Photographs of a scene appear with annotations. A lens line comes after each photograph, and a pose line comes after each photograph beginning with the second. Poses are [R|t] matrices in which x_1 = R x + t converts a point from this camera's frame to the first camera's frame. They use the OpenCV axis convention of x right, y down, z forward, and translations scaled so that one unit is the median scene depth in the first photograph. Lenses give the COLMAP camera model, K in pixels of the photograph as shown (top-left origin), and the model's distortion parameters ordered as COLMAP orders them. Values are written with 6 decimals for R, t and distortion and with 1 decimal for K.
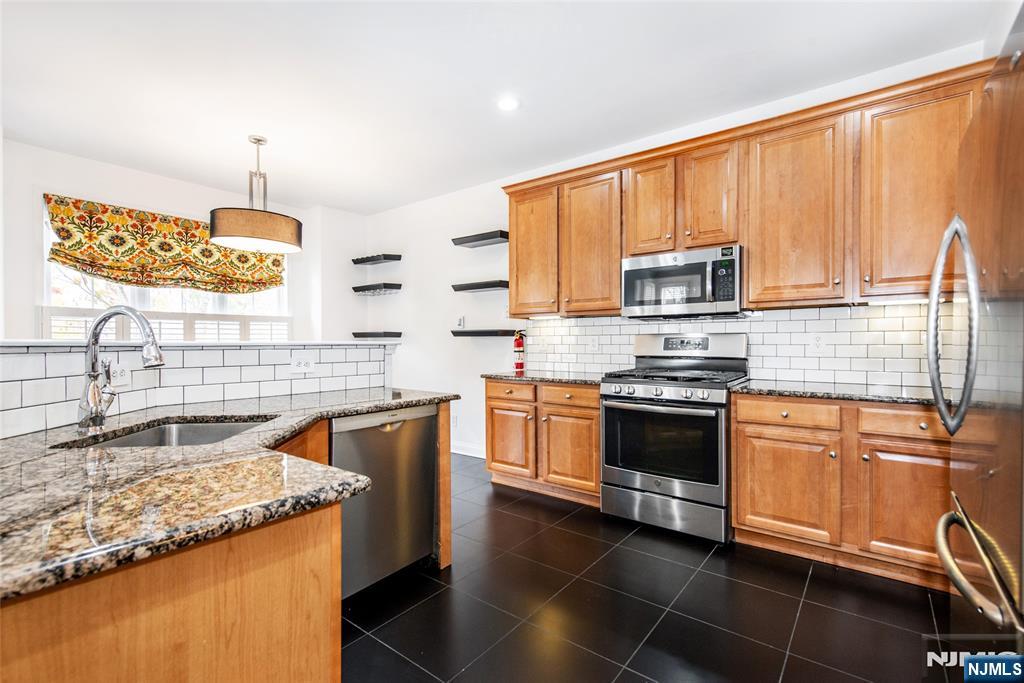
lens RADIAL K [[456.4, 0, 510.6], [0, 456.4, 345.0], [0, 0, 1]] dist [0.024434, -0.003083]
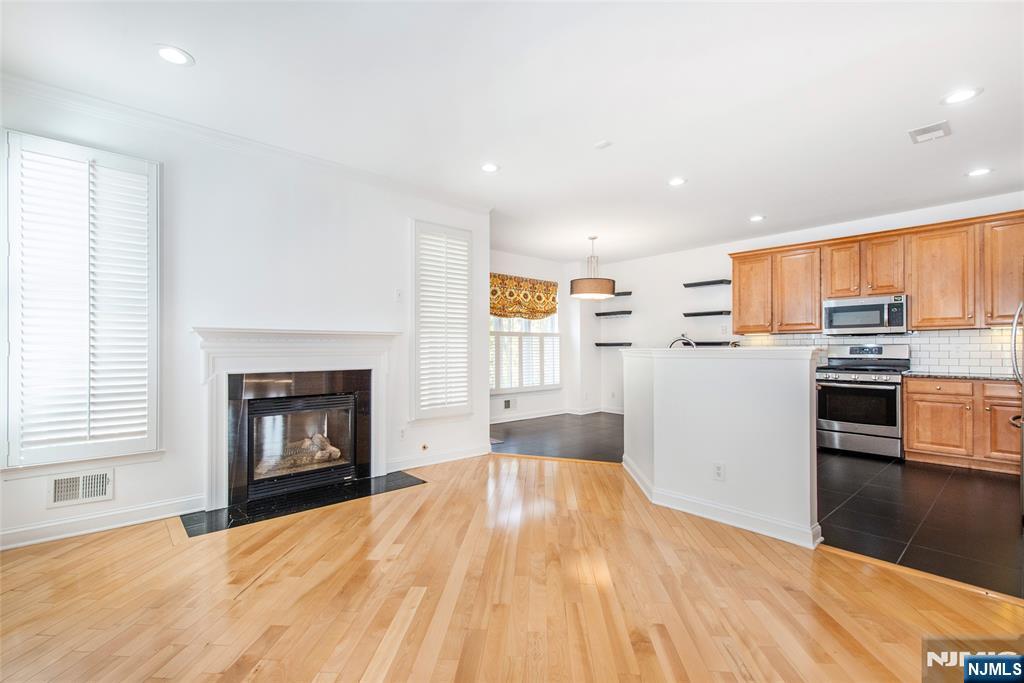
lens RADIAL K [[456.4, 0, 512.2], [0, 456.4, 348.1], [0, 0, 1]] dist [0.024434, -0.003083]
pose [[0.985304, 0.000027, -0.170811, -0.657832], [-0.001786, 0.999947, -0.010147, 0.008715], [0.170801, 0.010303, 0.985252, -0.967979]]
